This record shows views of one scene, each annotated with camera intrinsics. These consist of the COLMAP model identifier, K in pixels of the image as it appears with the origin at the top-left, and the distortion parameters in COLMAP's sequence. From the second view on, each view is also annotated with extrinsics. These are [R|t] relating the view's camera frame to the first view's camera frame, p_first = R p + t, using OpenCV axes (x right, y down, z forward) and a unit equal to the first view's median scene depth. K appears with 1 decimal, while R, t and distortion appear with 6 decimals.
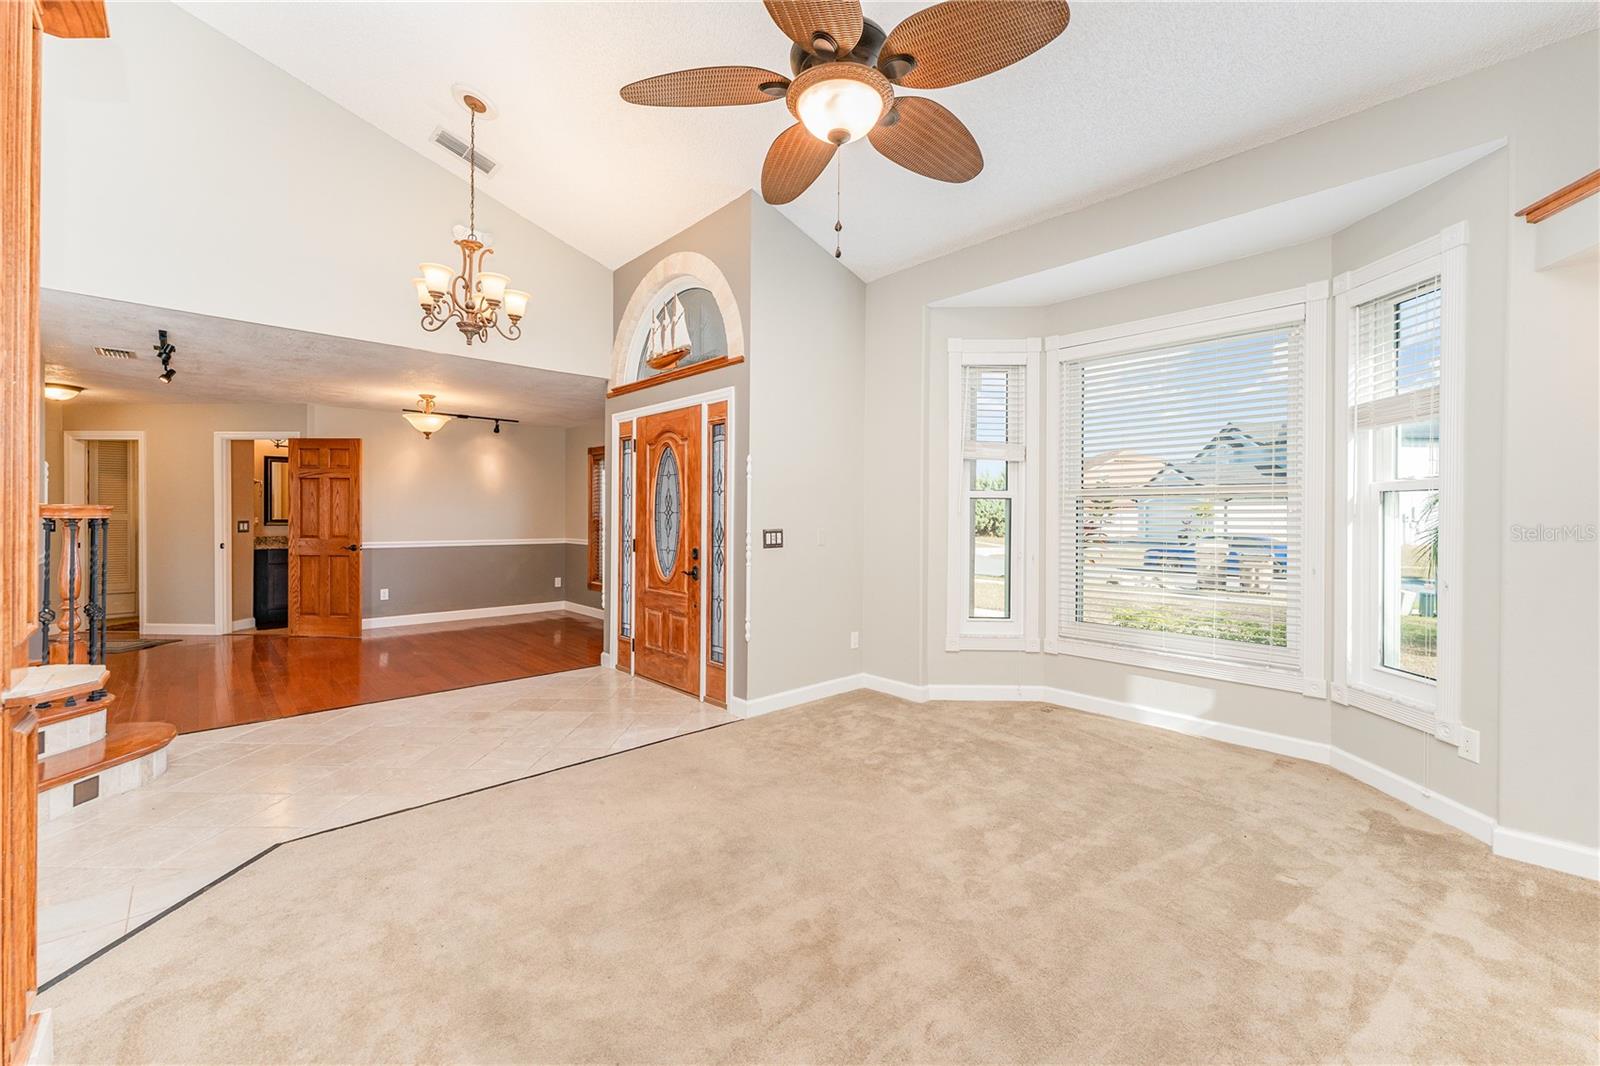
lens RADIAL K [[638.2, 0, 803.8], [0, 638.2, 510.1], [0, 0, 1]] dist [0.028613, -0.000021]
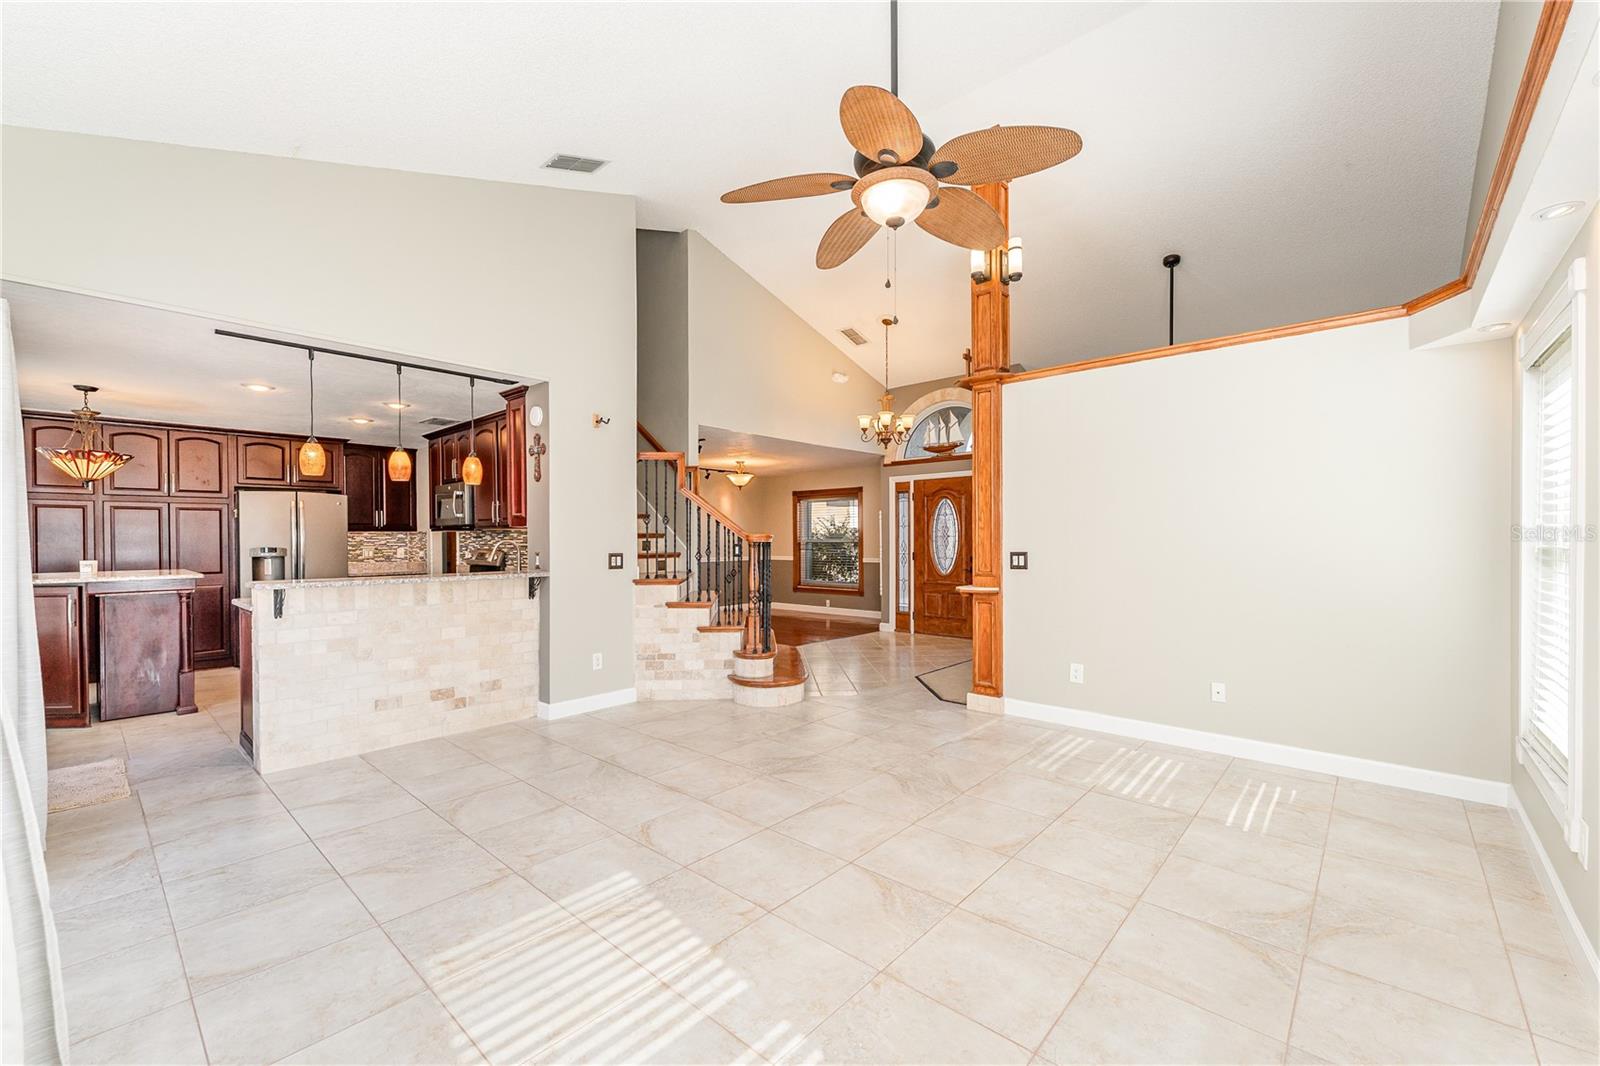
lens RADIAL K [[646.7, 0, 799.3], [0, 646.7, 542.1], [0, 0, 1]] dist [-0.000785, -0.000043]
pose [[0.997196, -0.012610, 0.073762, -0.427728], [0.011451, 0.999805, 0.016113, -0.007812], [-0.073951, -0.015223, 0.997146, -0.416458]]
